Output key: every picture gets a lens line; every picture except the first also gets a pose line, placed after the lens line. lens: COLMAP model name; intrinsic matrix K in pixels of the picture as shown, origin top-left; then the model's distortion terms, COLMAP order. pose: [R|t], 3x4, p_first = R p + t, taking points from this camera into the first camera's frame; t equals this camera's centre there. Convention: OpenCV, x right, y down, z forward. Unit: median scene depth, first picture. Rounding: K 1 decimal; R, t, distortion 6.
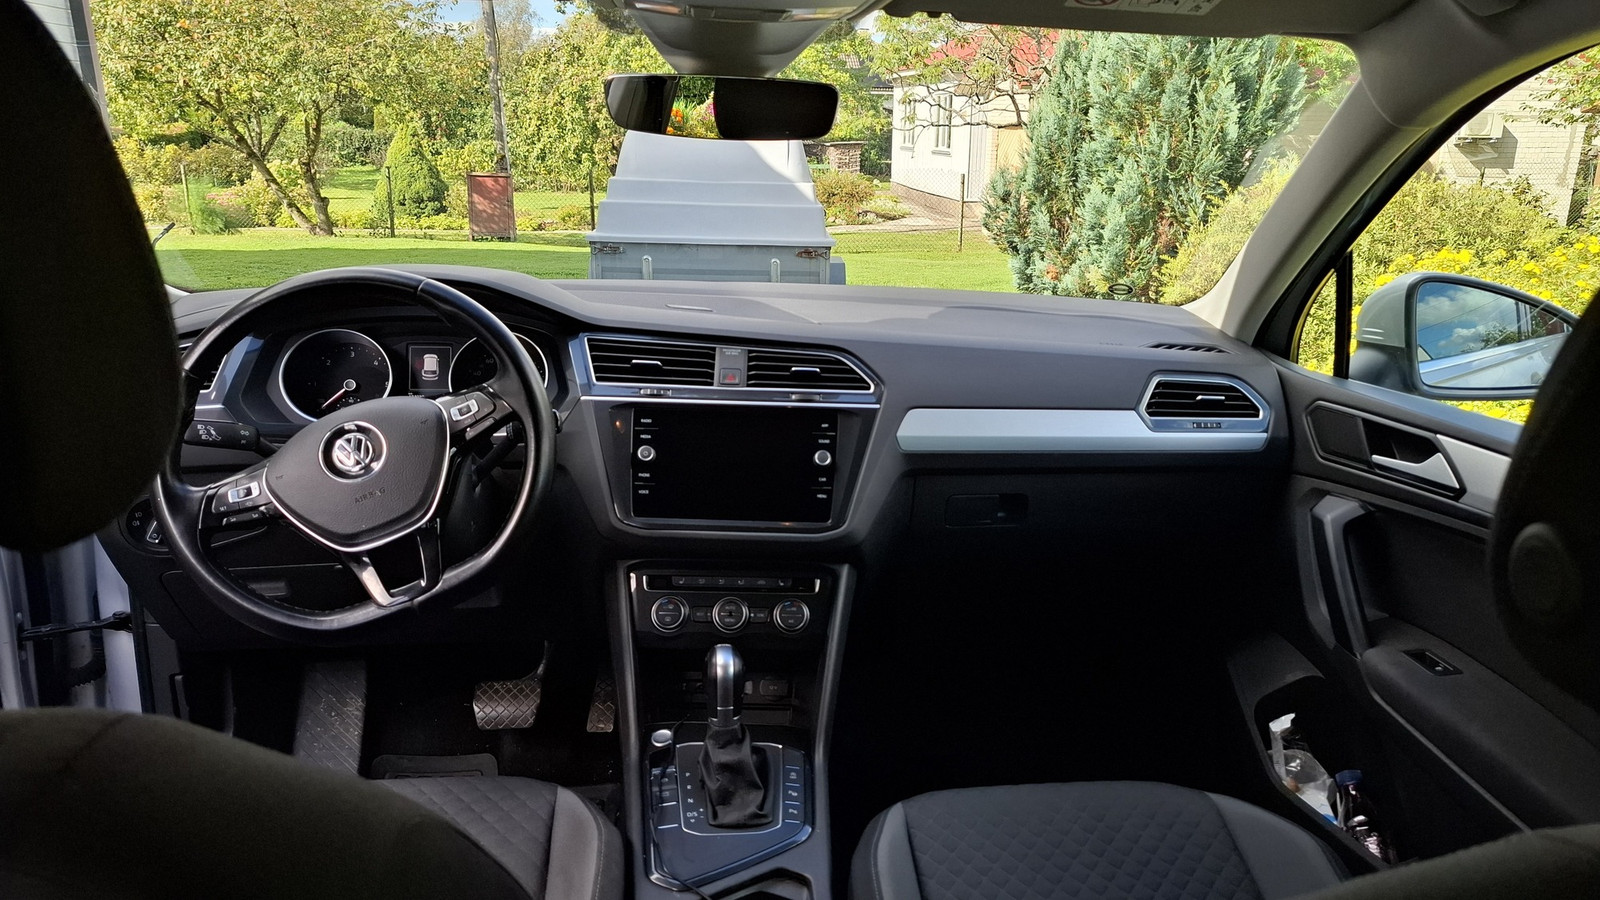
lens RADIAL K [[1121.0, 0, 800.0], [0, 1121.0, 450.0], [0, 0, 1]] dist [0.041503, -0.004980]
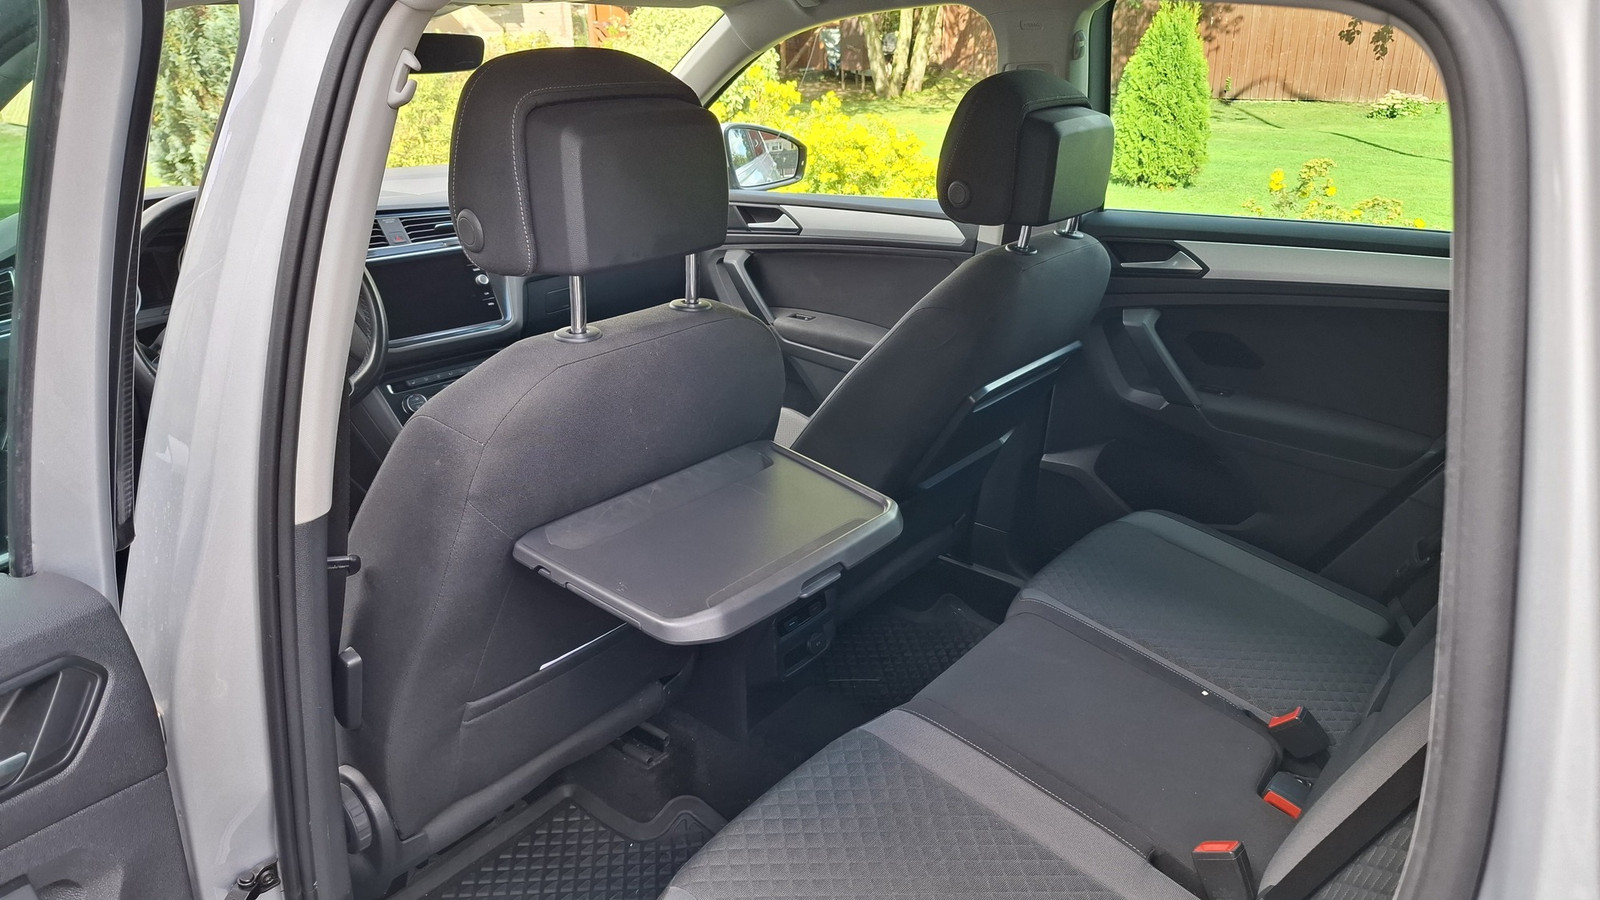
lens RADIAL K [[1121.0, 0, 800.0], [0, 1121.0, 450.0], [0, 0, 1]] dist [0.041503, -0.004980]
pose [[0.695151, -0.283544, 0.660581, -0.839695], [0.207144, 0.958957, 0.193632, 0.023723], [-0.688372, 0.002232, 0.725354, -0.460835]]
